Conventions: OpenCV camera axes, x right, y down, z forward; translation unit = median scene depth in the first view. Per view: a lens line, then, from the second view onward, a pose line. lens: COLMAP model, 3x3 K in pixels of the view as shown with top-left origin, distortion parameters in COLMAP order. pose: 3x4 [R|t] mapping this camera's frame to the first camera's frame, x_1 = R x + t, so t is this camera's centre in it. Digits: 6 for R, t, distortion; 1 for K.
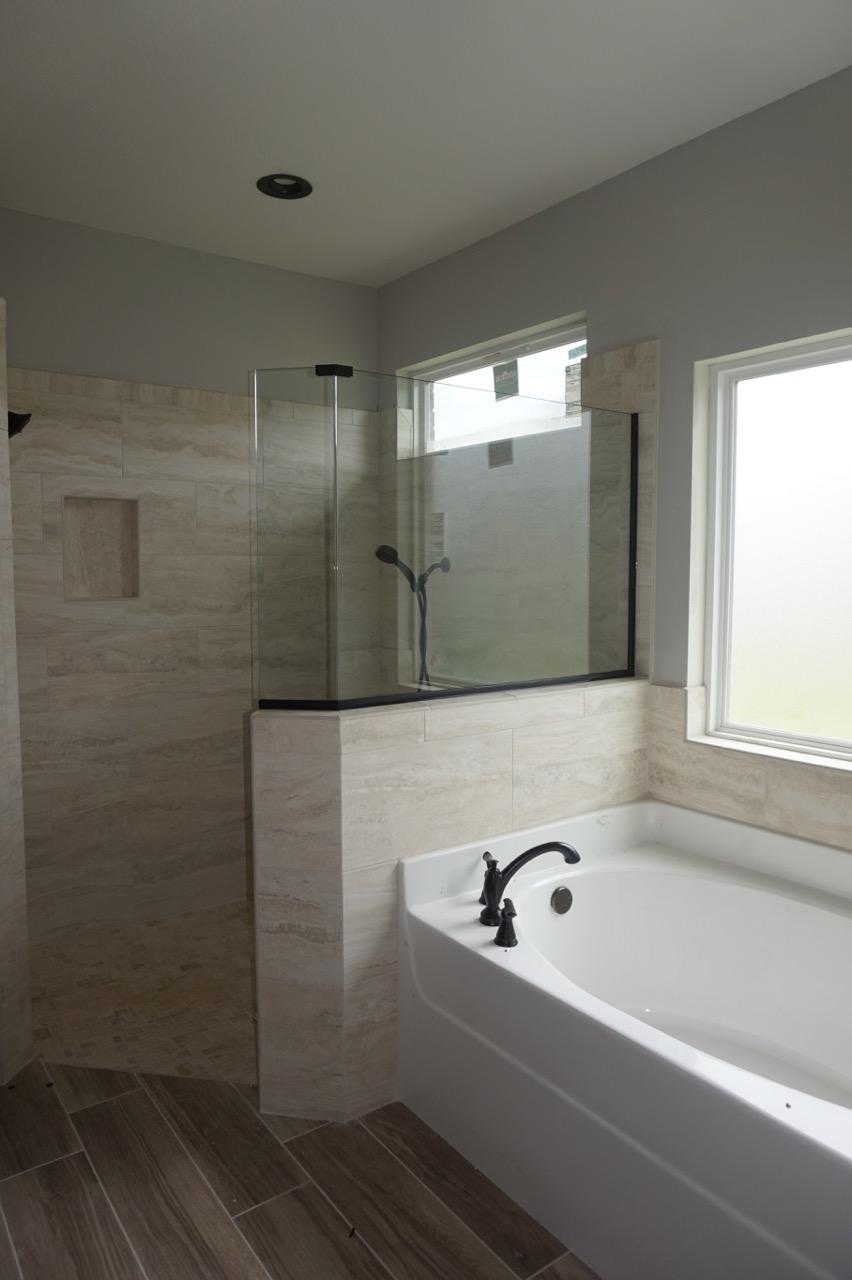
lens RADIAL K [[871.8, 0, 426.0], [0, 871.8, 640.0], [0, 0, 1]] dist [-0.042297, 0.035587]
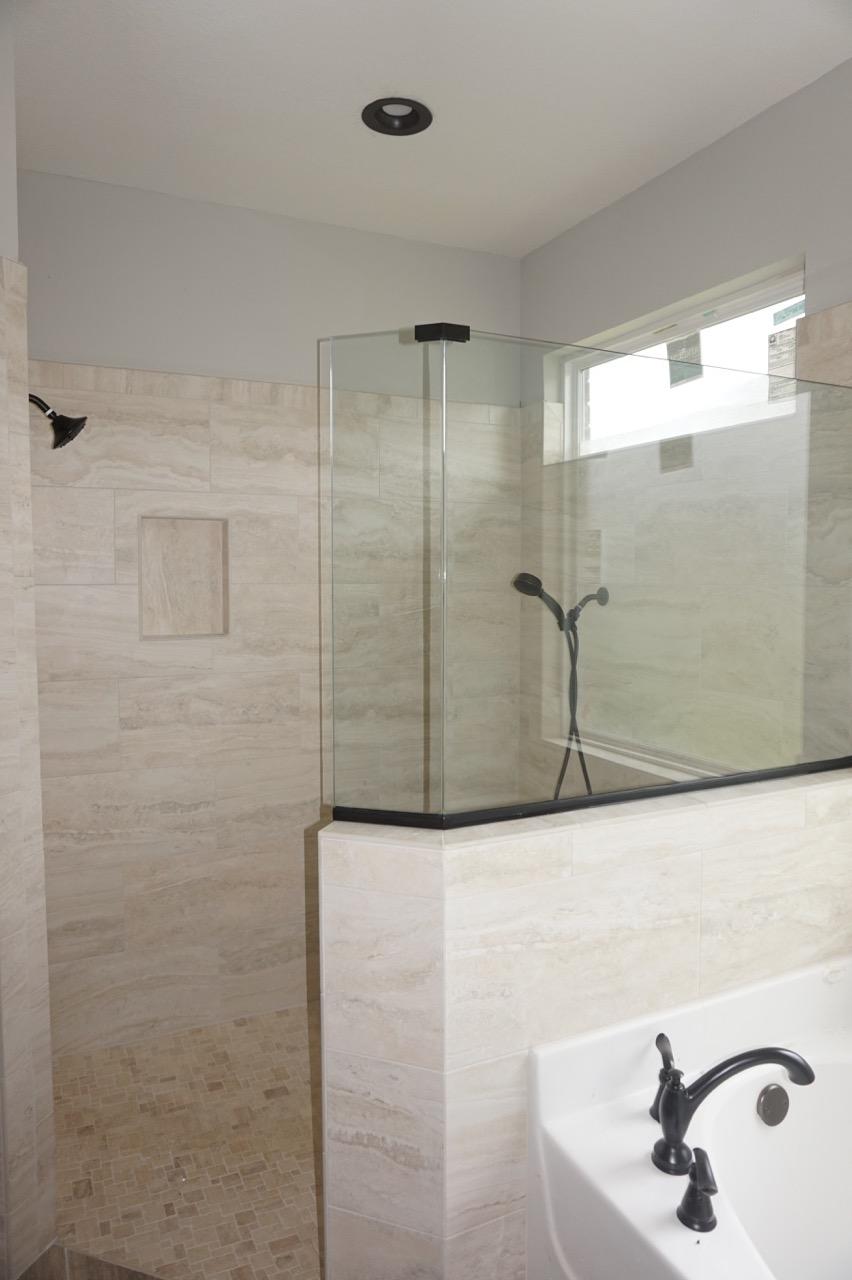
lens RADIAL K [[871.8, 0, 426.0], [0, 871.8, 640.0], [0, 0, 1]] dist [-0.042297, 0.035587]
pose [[0.985089, 0.011513, -0.171659, 0.000422], [-0.013421, 0.999860, -0.009959, -0.040581], [0.171520, 0.012114, 0.985106, 0.216204]]
